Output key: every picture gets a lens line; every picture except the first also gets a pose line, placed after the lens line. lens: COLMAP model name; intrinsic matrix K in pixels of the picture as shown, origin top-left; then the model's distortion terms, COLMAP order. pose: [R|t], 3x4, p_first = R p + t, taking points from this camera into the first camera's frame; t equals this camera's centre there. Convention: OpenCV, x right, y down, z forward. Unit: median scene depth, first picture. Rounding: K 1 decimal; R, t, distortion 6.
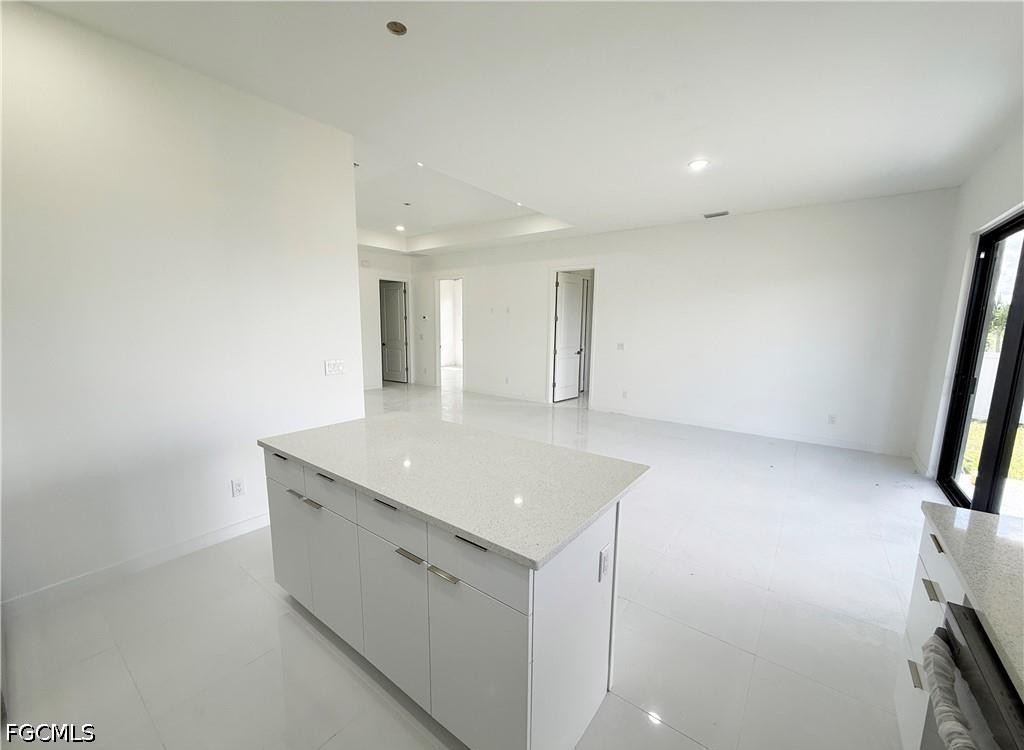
lens RADIAL K [[408.4, 0, 512.9], [0, 408.4, 378.7], [0, 0, 1]] dist [-0.002664, -0.000060]
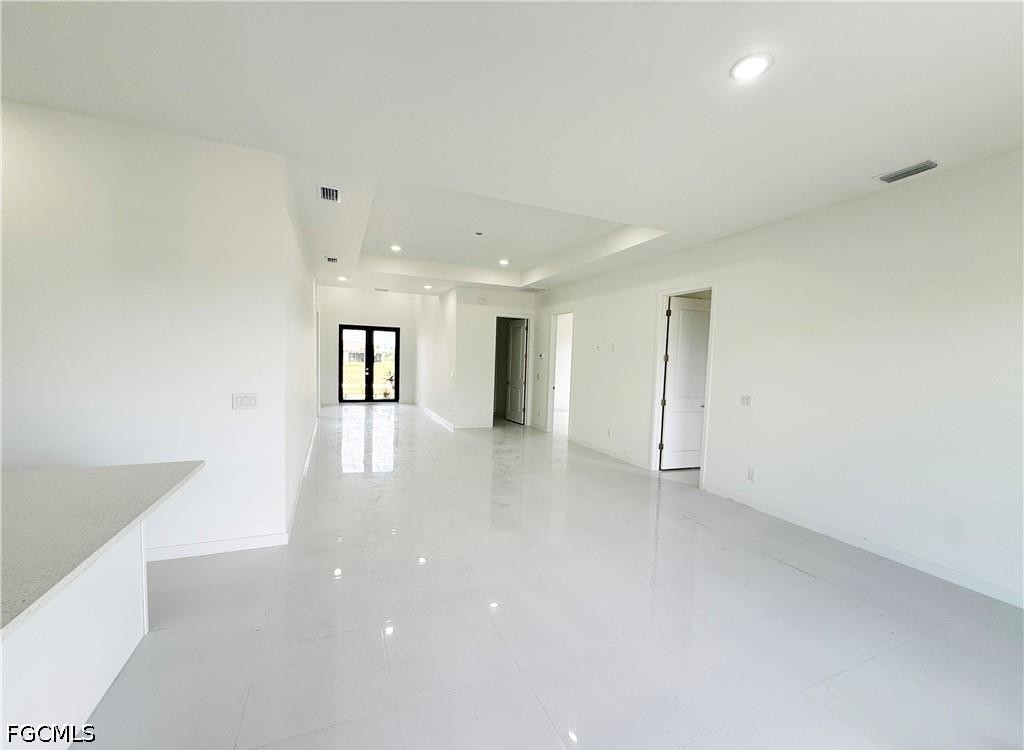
lens RADIAL K [[408.4, 0, 513.0], [0, 408.4, 376.3], [0, 0, 1]] dist [-0.002664, -0.000060]
pose [[0.871933, 0.037485, -0.488188, 0.195592], [-0.089443, 0.992482, -0.083545, -0.022354], [0.481386, 0.116510, 0.868731, 0.186111]]
